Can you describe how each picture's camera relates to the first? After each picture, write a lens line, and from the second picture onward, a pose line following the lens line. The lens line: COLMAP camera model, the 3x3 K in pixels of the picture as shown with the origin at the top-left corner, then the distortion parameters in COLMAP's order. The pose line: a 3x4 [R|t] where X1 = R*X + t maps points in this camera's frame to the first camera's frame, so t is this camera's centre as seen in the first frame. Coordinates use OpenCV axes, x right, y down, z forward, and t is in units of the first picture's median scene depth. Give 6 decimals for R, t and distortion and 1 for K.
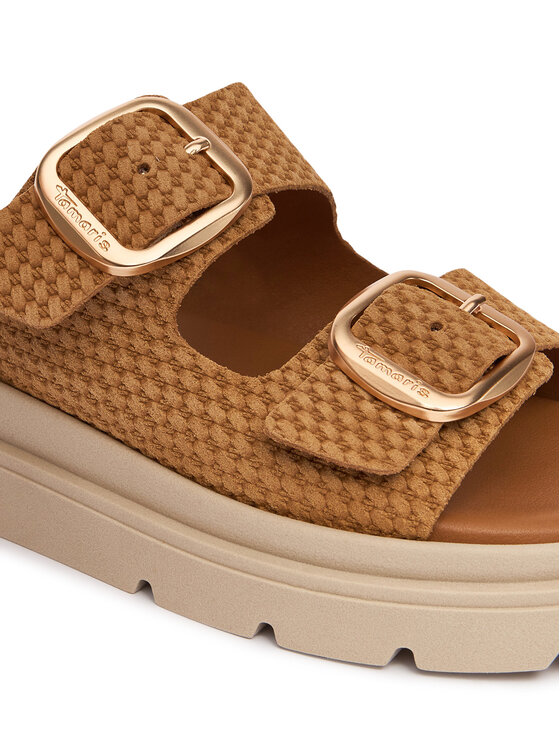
lens RADIAL K [[1763.0, 0, 279.9], [0, 1763.0, 373.0], [0, 0, 1]] dist [-0.199002, 0.000000]
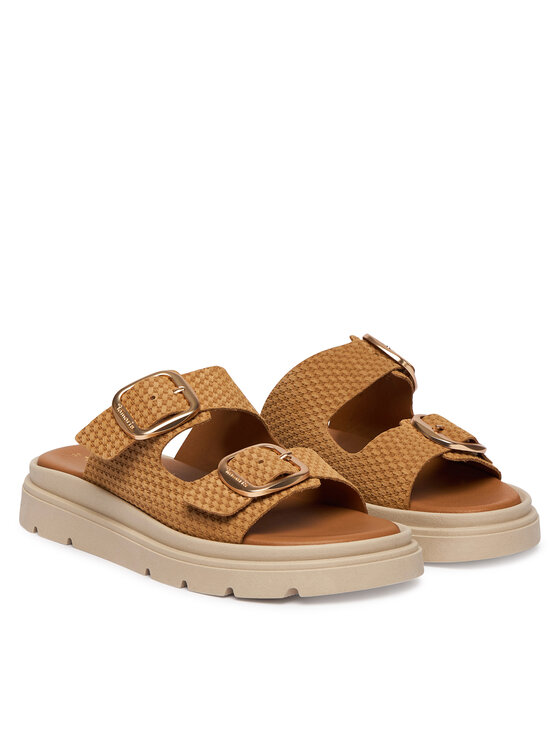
lens RADIAL K [[1356.5, 0, 280.0], [0, 1356.5, 372.6], [0, 0, 1]] dist [-0.025829, 0.000000]
pose [[0.973772, -0.000428, -0.227527, 0.539017], [-0.041880, 0.982575, -0.181086, 0.189654], [0.223640, 0.185866, 0.956786, -0.806747]]
